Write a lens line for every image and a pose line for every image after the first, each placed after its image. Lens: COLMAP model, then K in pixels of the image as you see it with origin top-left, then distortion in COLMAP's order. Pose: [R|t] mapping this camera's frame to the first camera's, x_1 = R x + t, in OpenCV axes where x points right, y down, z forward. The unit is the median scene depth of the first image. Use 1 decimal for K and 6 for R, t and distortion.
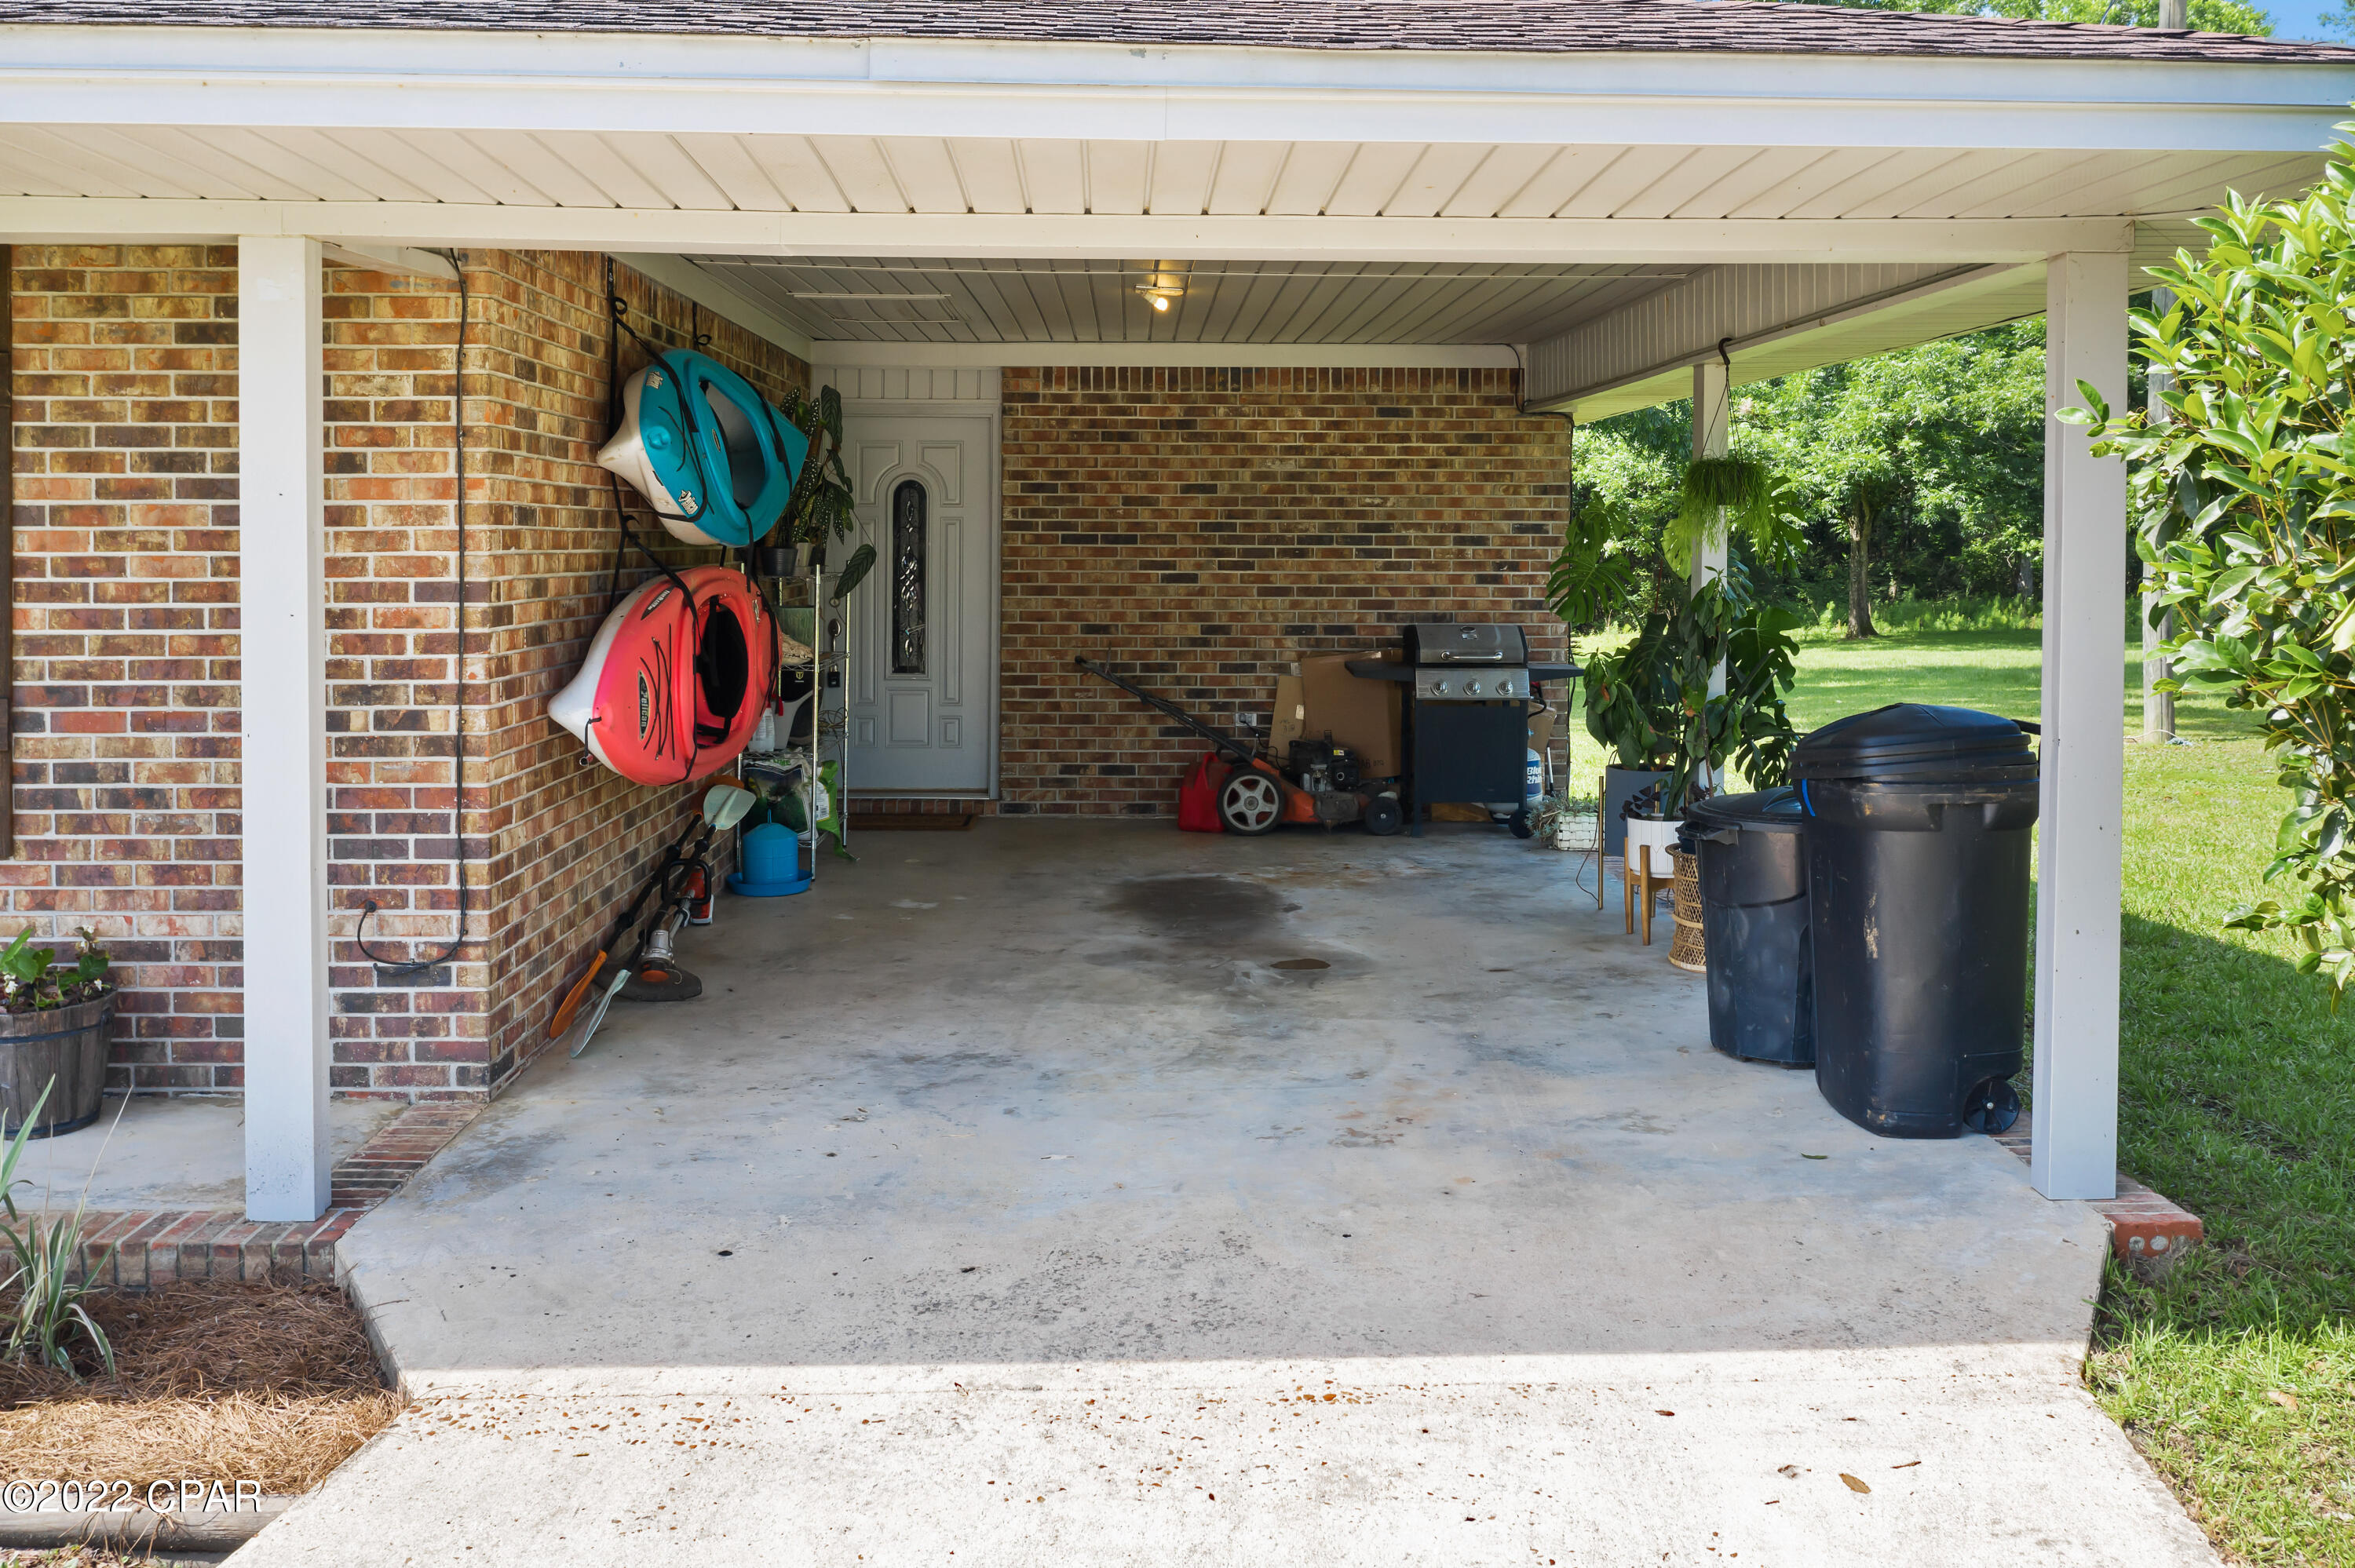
lens RADIAL K [[1919.6, 0, 1160.4], [0, 1919.6, 572.2], [0, 0, 1]] dist [-0.005322, -0.004609]
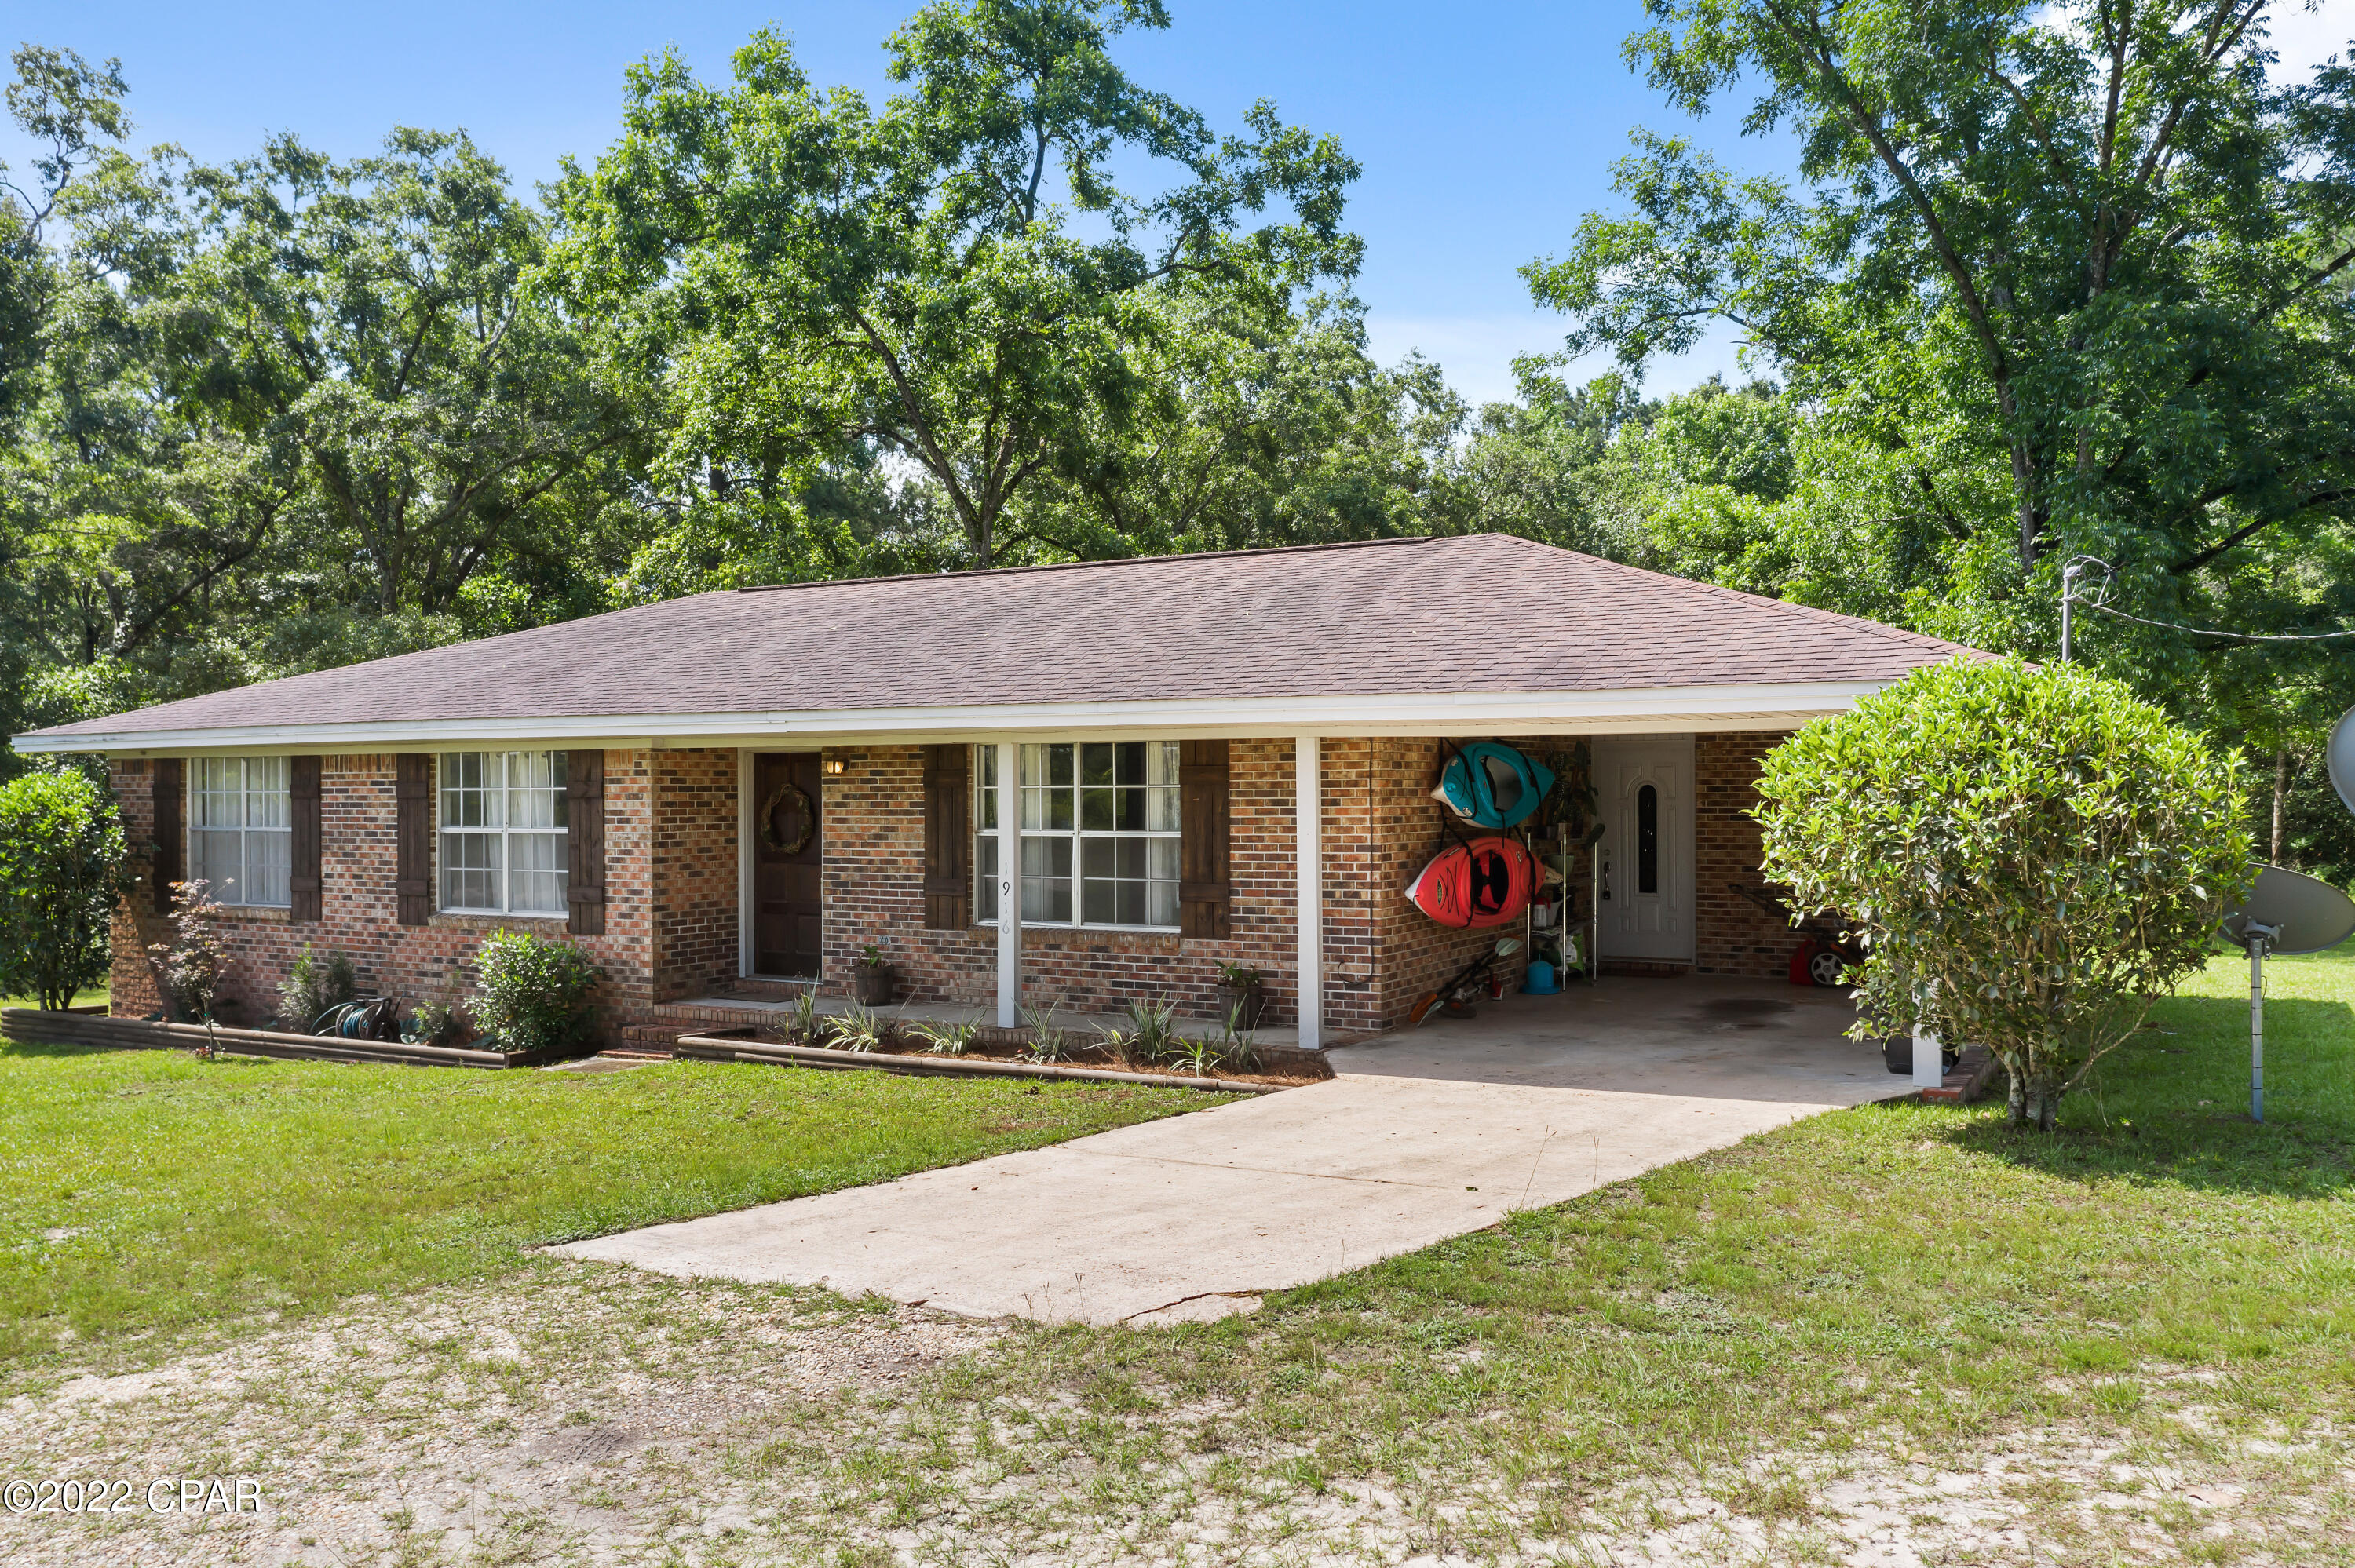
lens RADIAL K [[1852.5, 0, 1177.5], [0, 1852.5, 784.0], [0, 0, 1]] dist [-0.007674, 0.001119]
pose [[0.859307, -0.011661, -0.511328, 0.761687], [0.001511, 0.999794, -0.020261, -0.029064], [0.511459, 0.016638, 0.859147, -1.439756]]
